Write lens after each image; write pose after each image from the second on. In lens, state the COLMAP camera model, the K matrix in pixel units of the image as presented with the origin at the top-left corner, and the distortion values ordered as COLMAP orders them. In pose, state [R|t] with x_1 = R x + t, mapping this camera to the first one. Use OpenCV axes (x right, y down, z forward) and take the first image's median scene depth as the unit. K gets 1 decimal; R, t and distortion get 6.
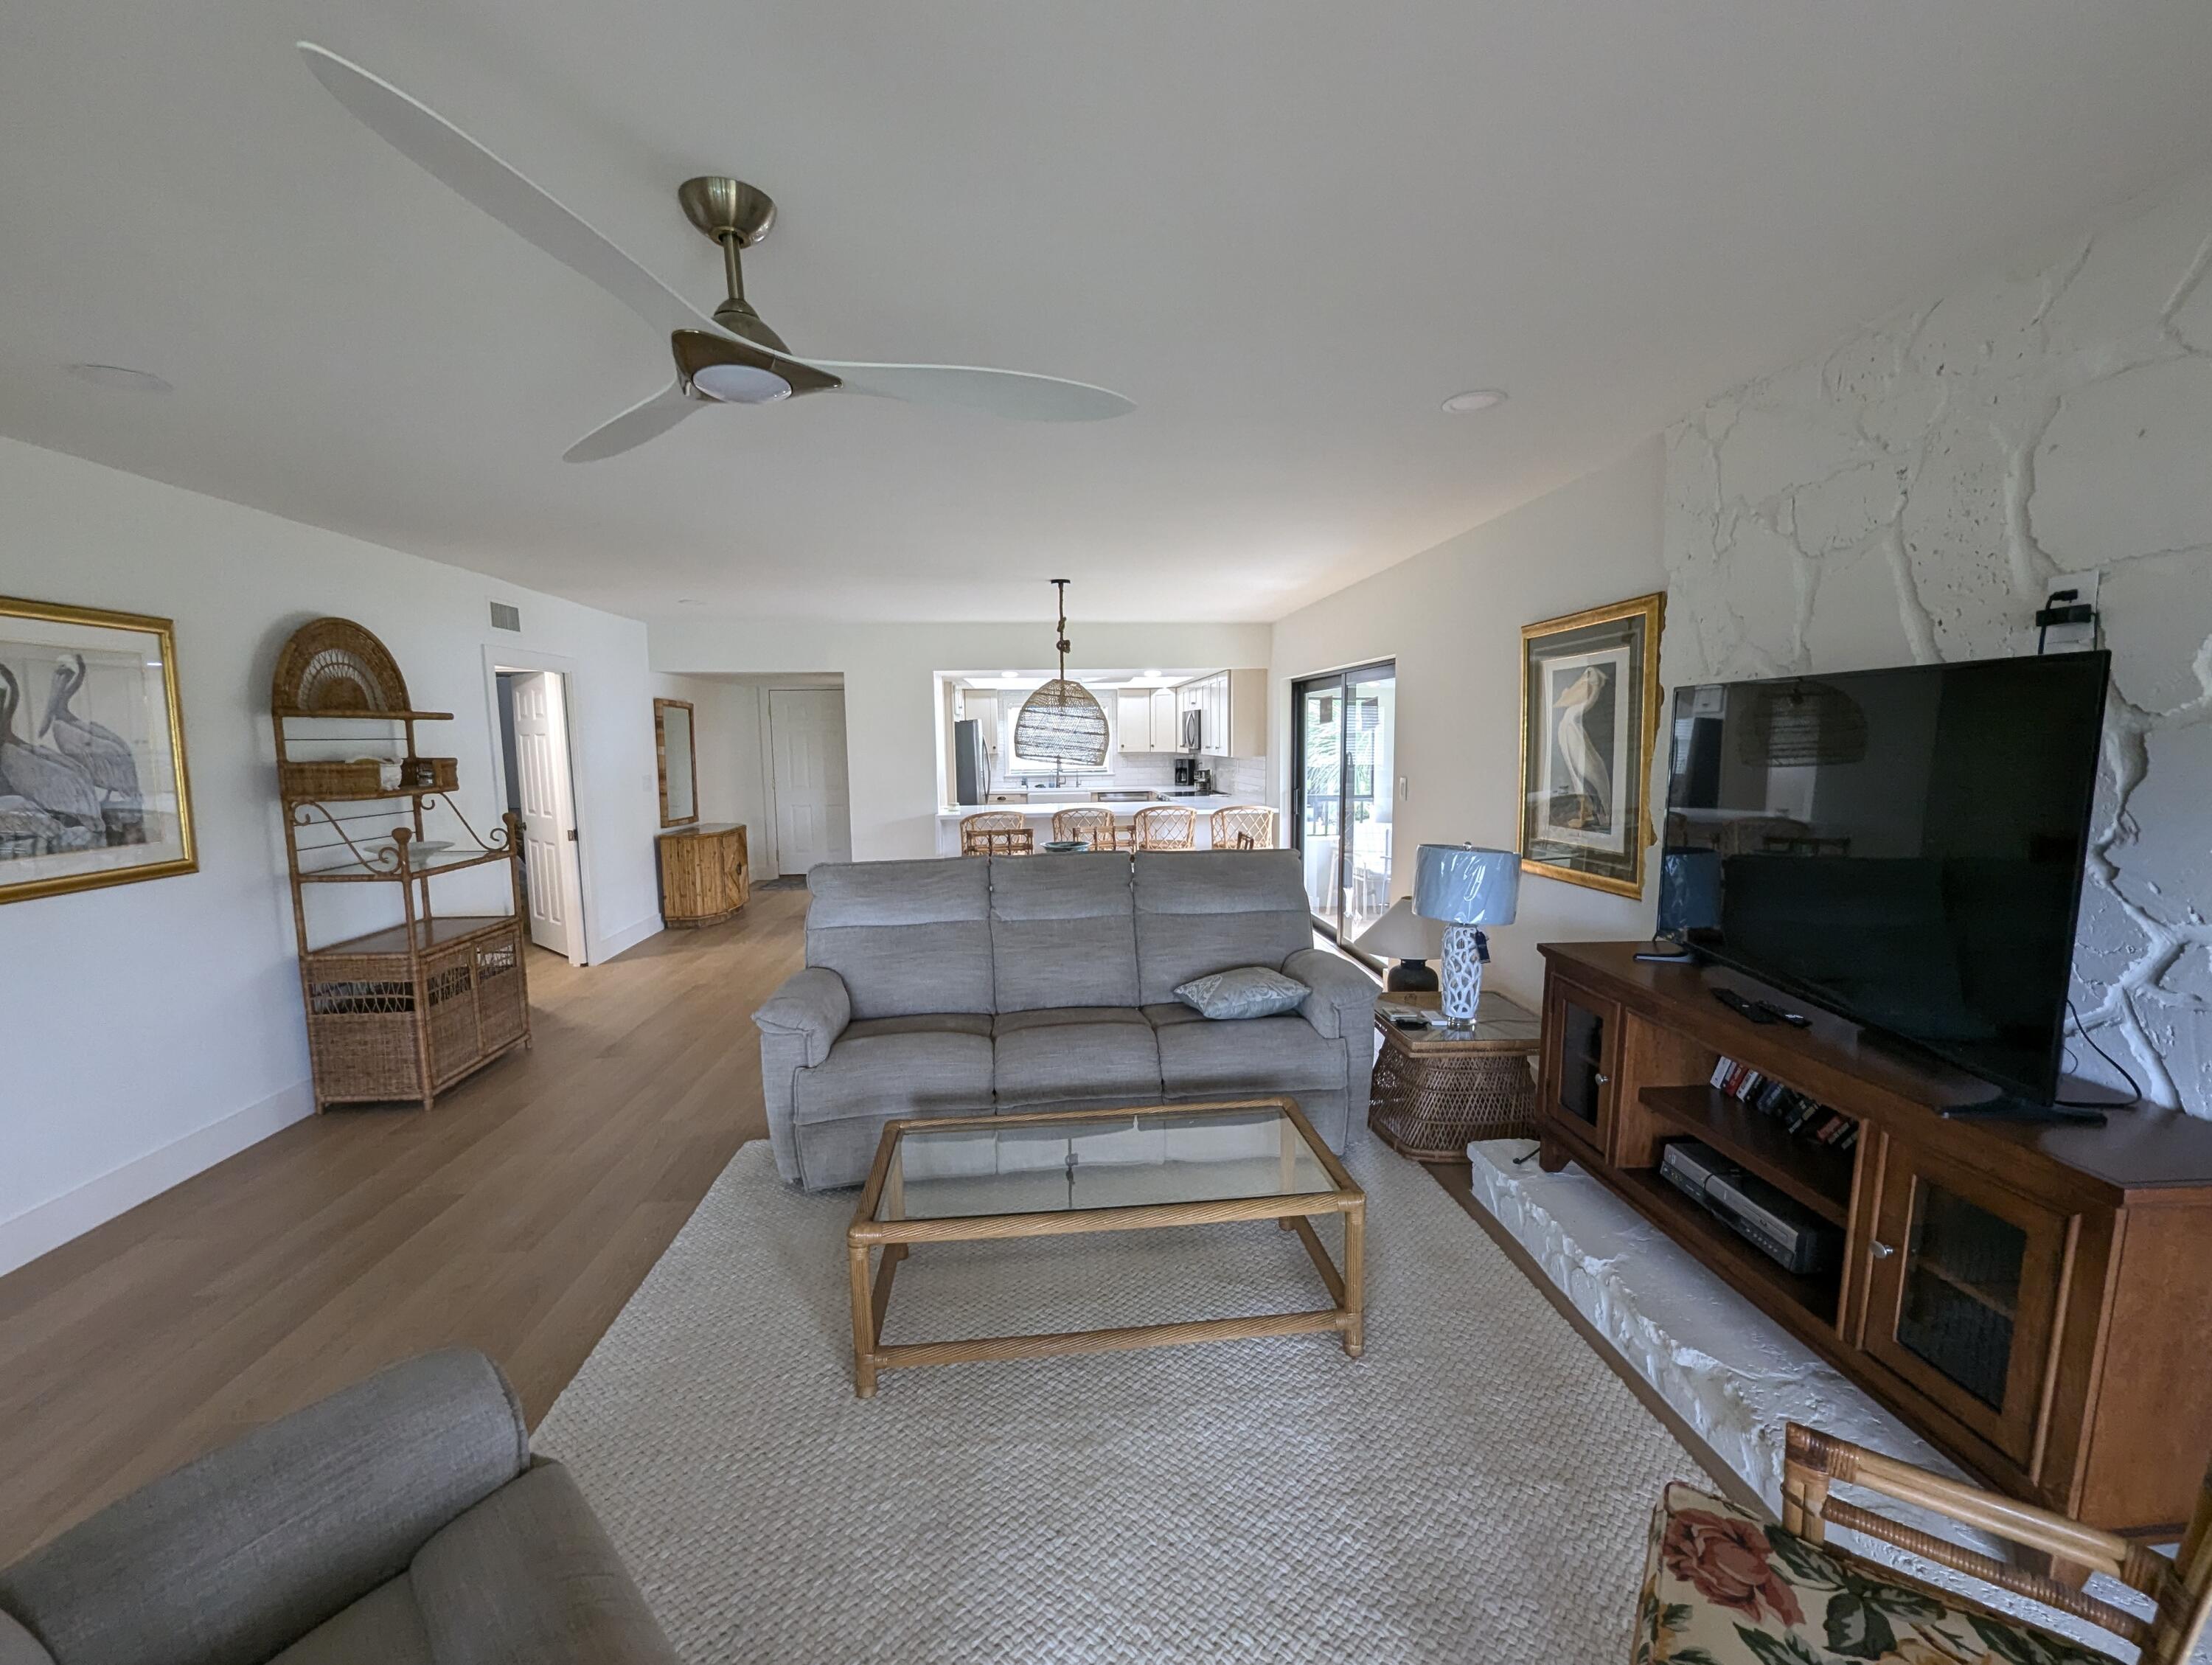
lens RADIAL K [[923.1, 0, 1112.2], [0, 923.1, 841.9], [0, 0, 1]] dist [0.002609, -0.000171]
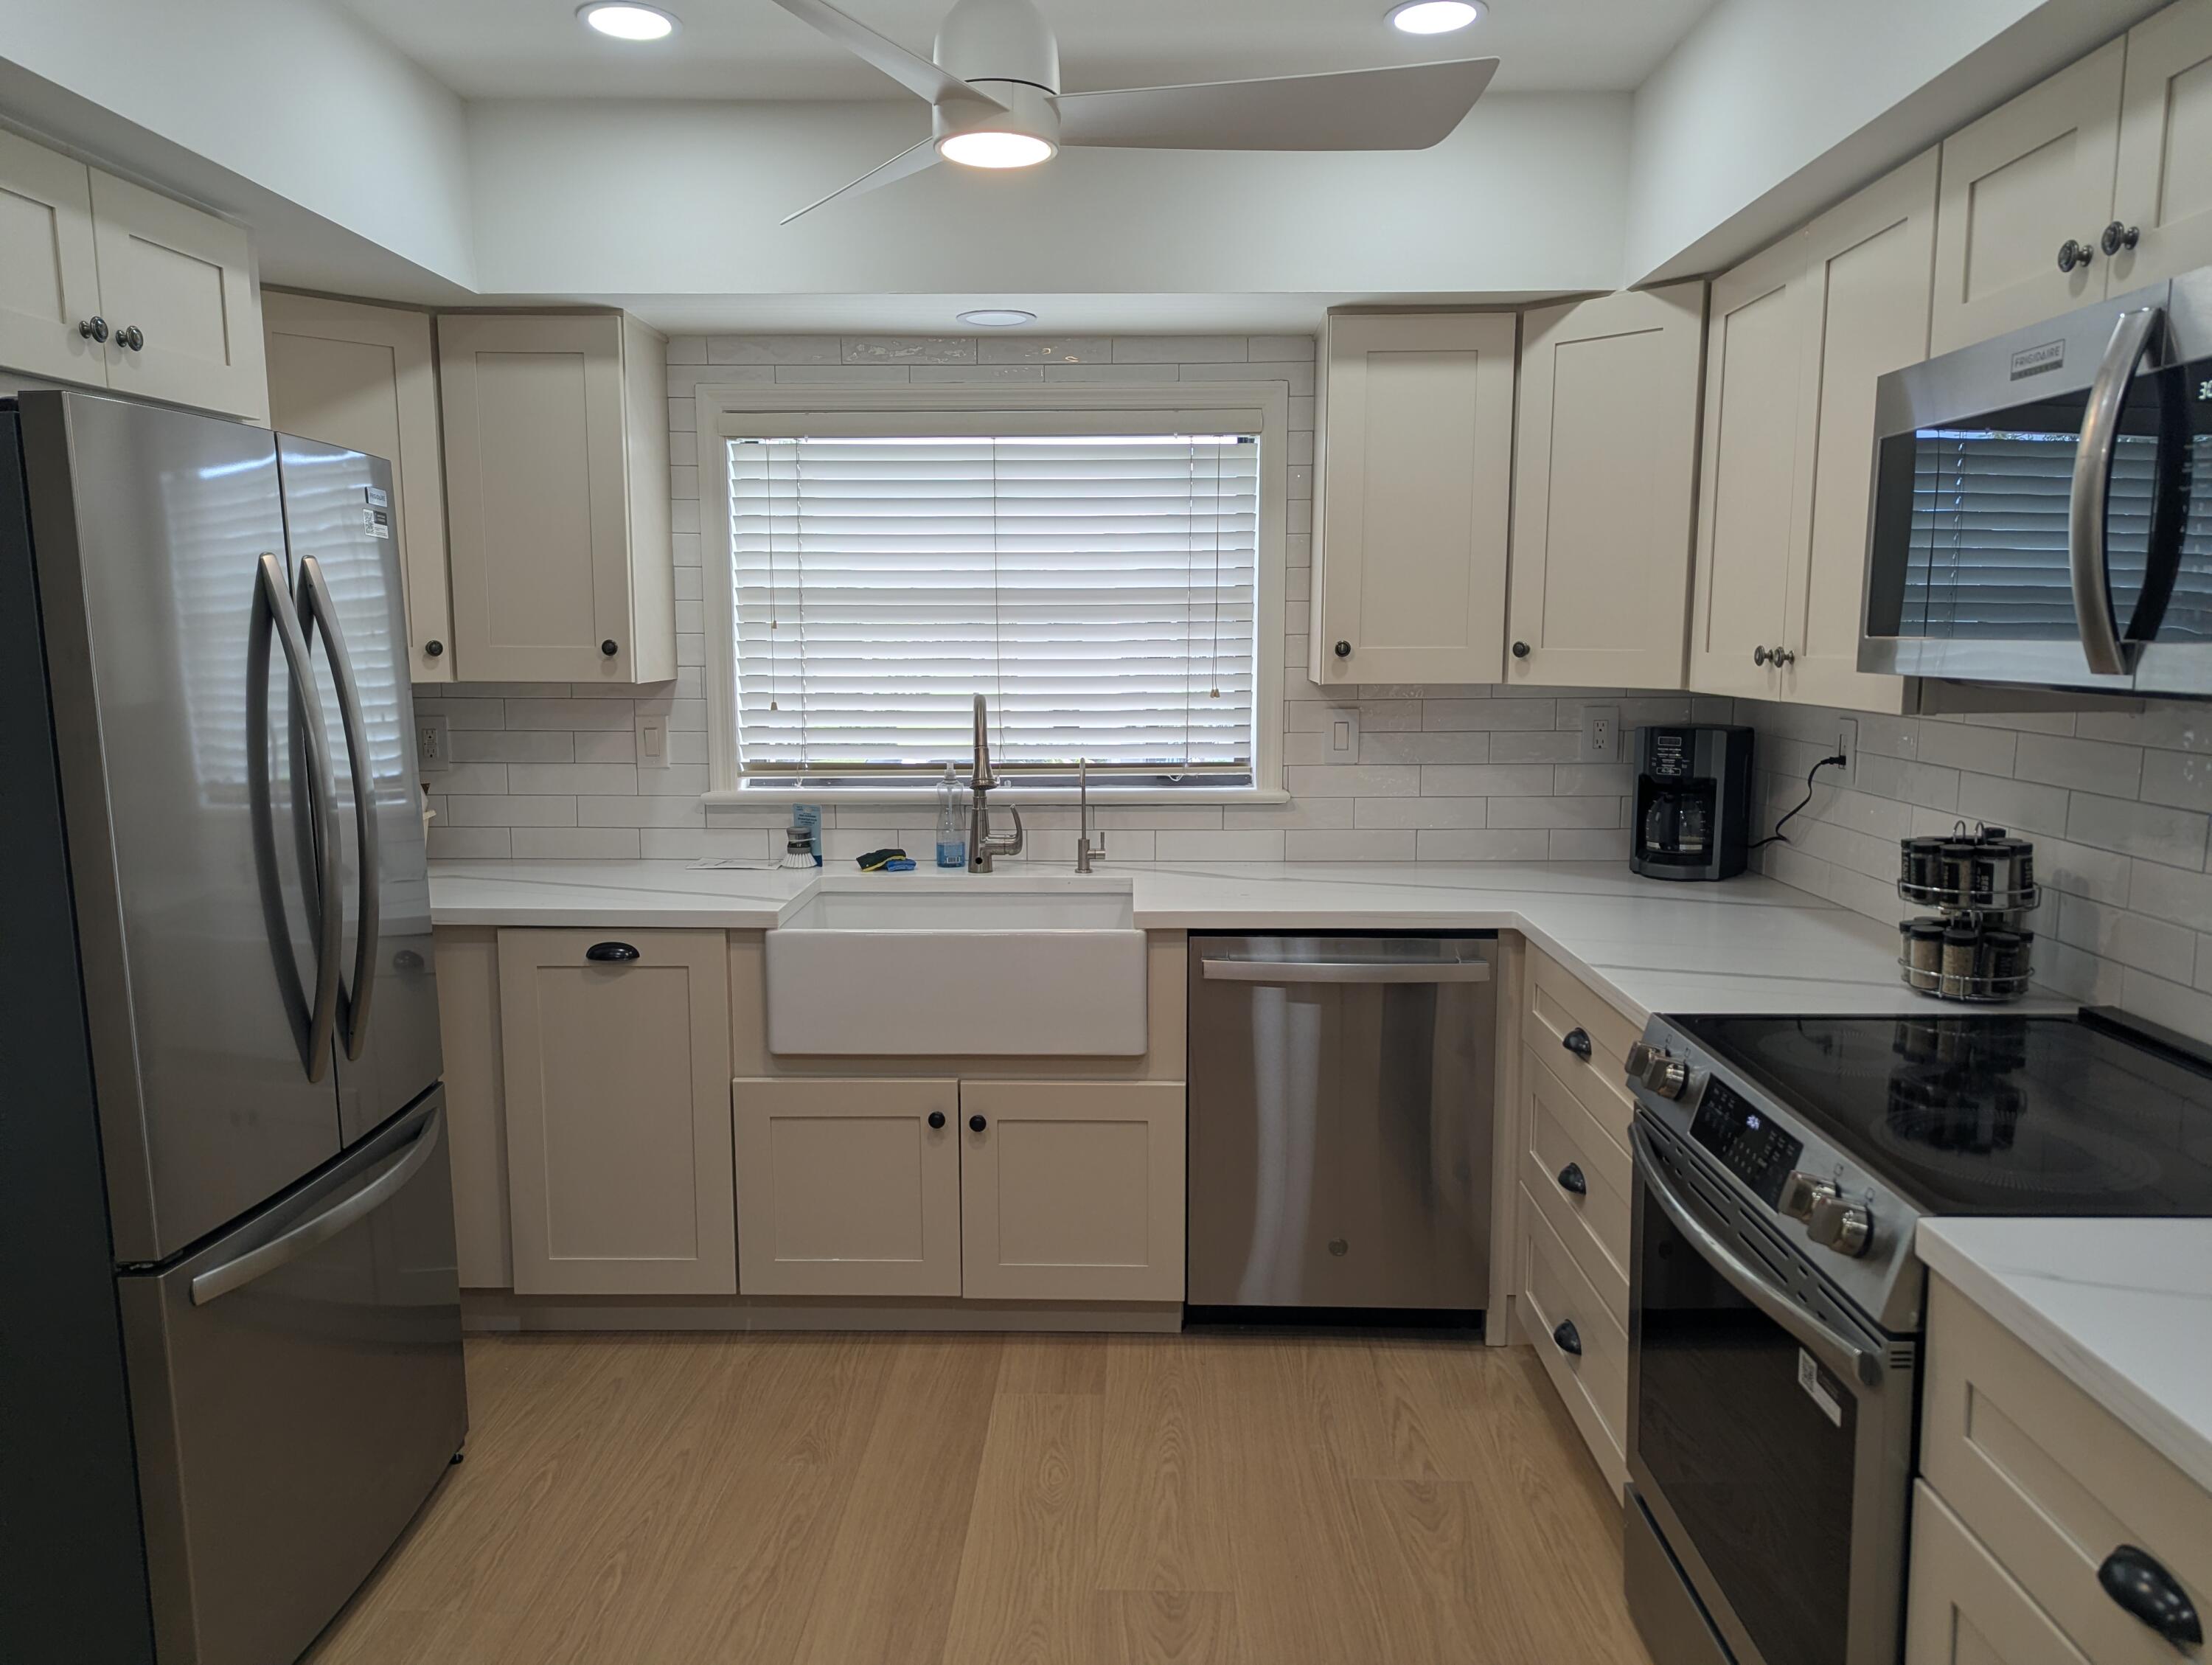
lens RADIAL K [[1551.4, 0, 1090.9], [0, 1551.4, 819.2], [0, 0, 1]] dist [0.038199, -0.026293]
pose [[0.993337, 0.023179, -0.112892, -0.006457], [-0.021837, 0.999676, 0.013110, -0.229523], [0.113159, -0.010557, 0.993521, 2.166066]]
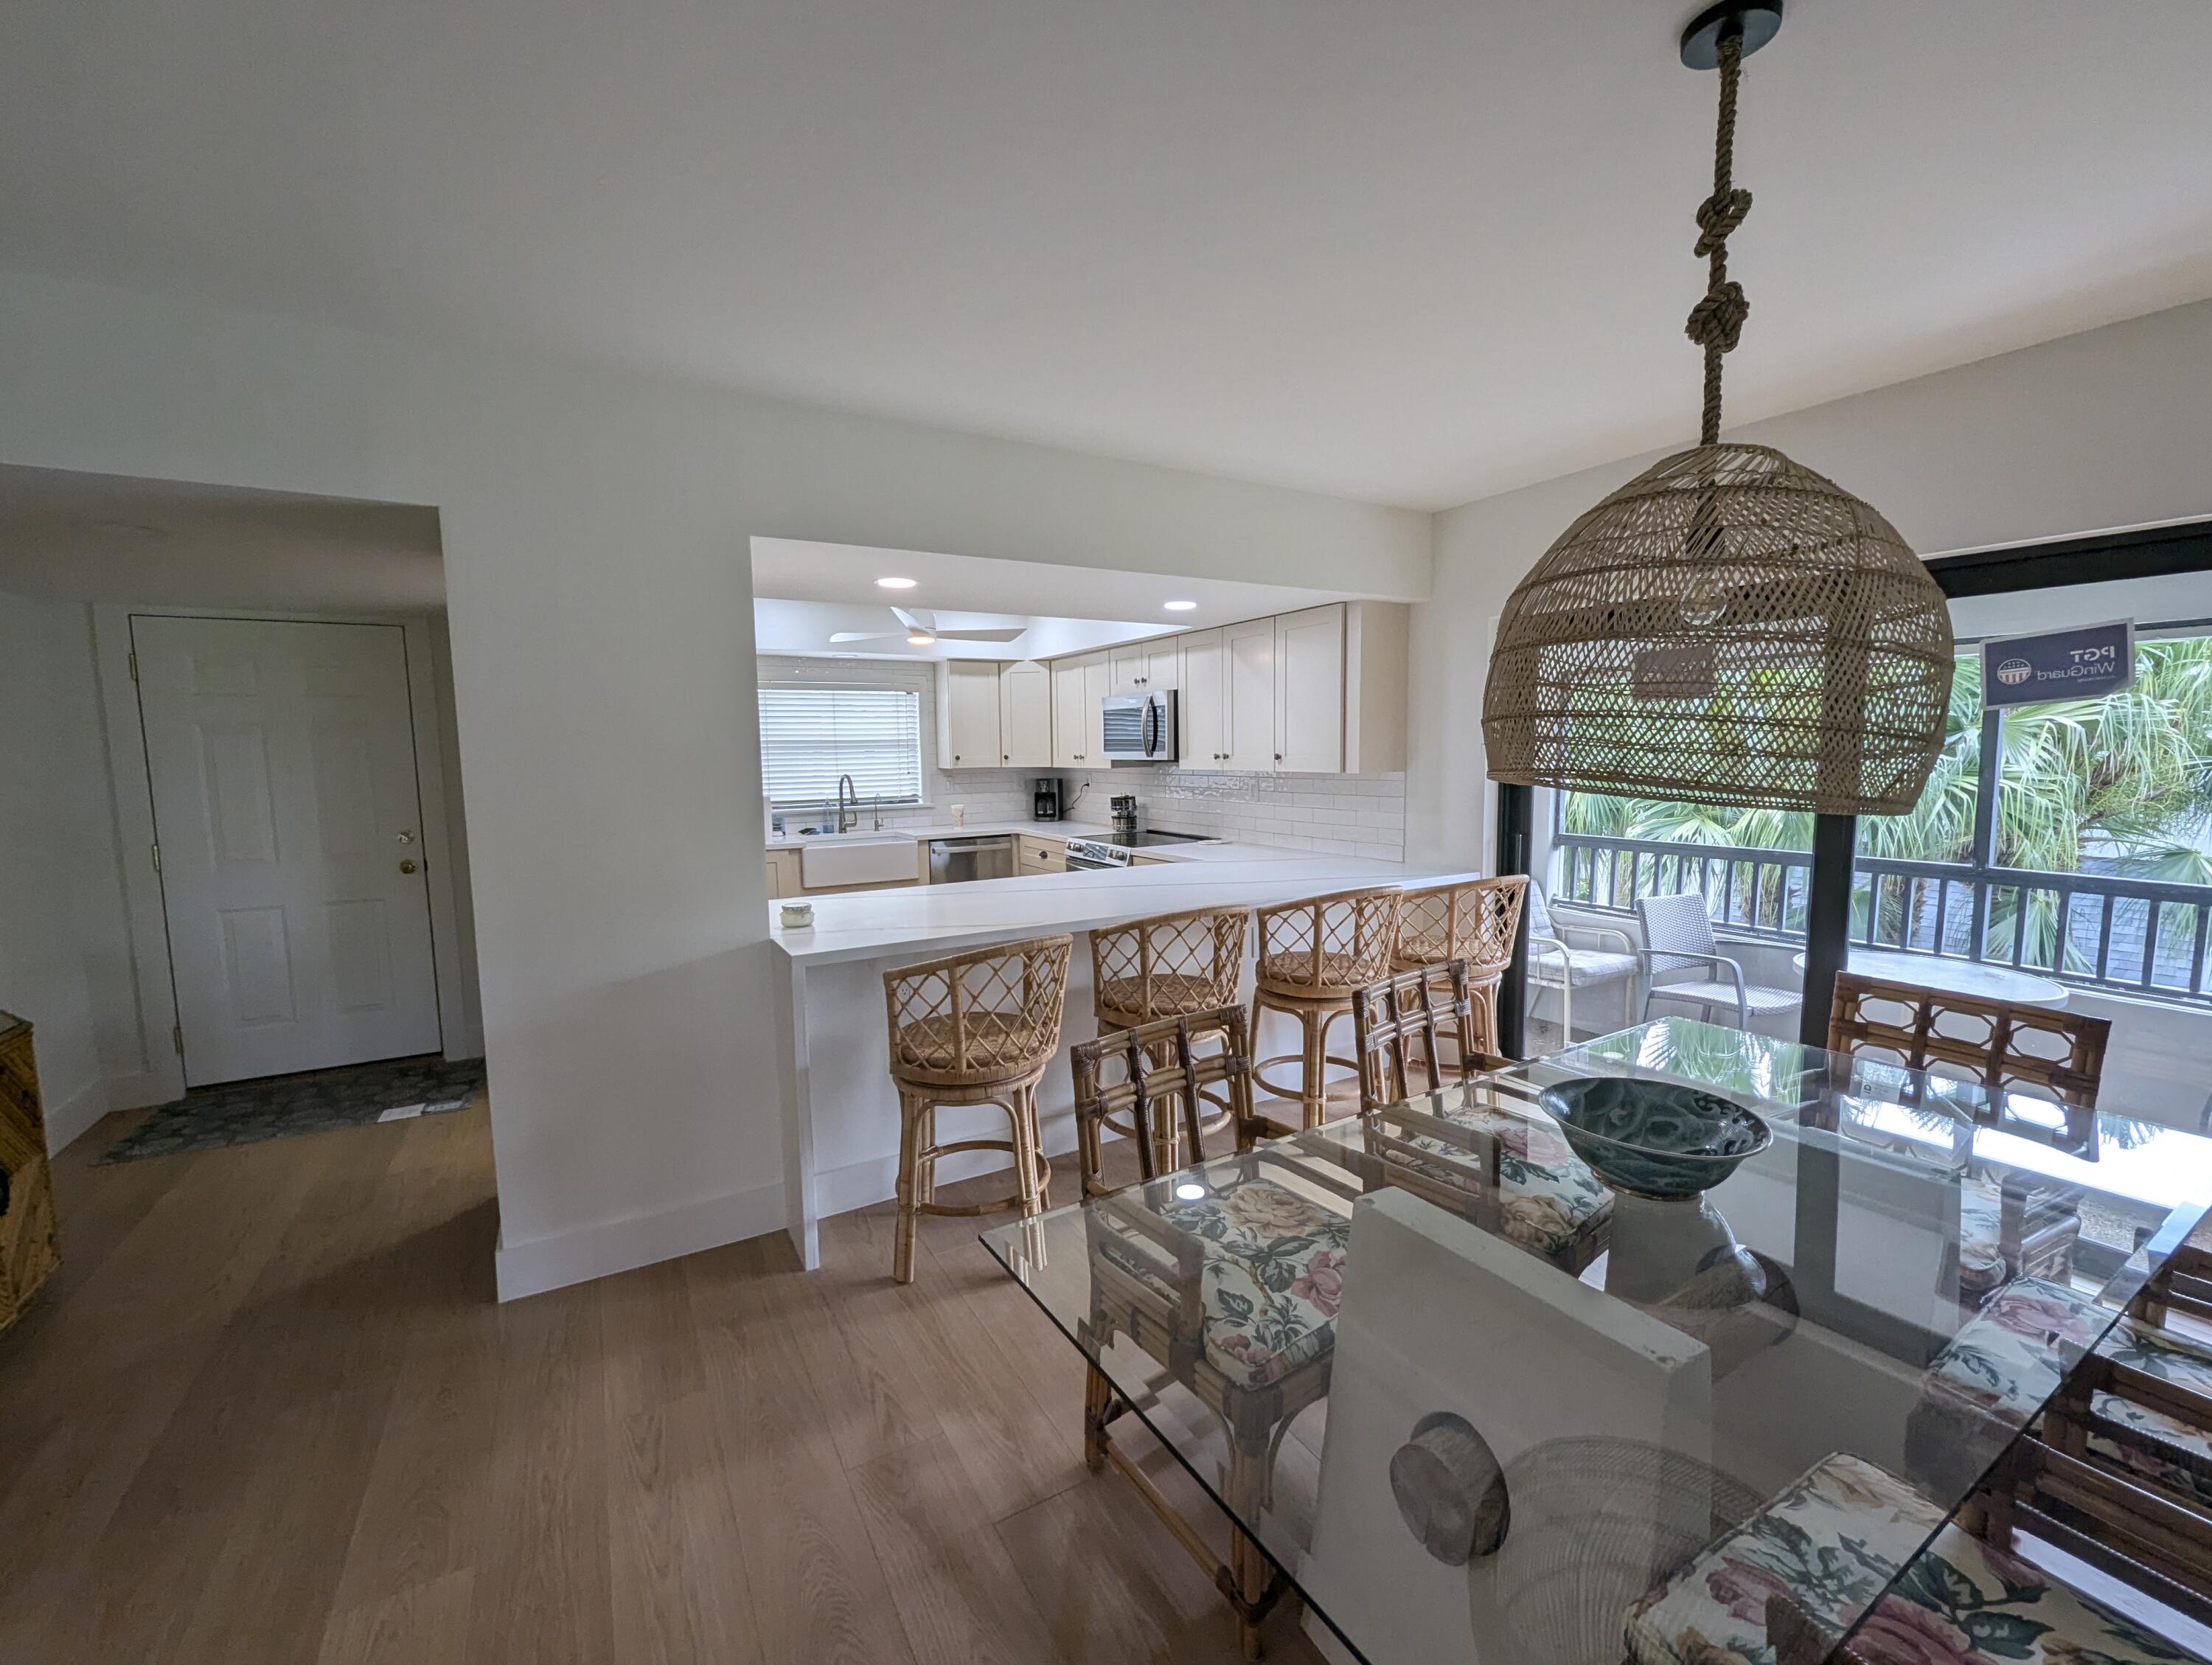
lens RADIAL K [[923.1, 0, 1108.0], [0, 923.1, 844.4], [0, 0, 1]] dist [0.002609, -0.000171]
pose [[0.903908, -0.045558, 0.425294, -0.471356], [0.052191, 0.998629, -0.003950, -0.128399], [-0.424531, 0.025767, 0.905047, 1.323139]]
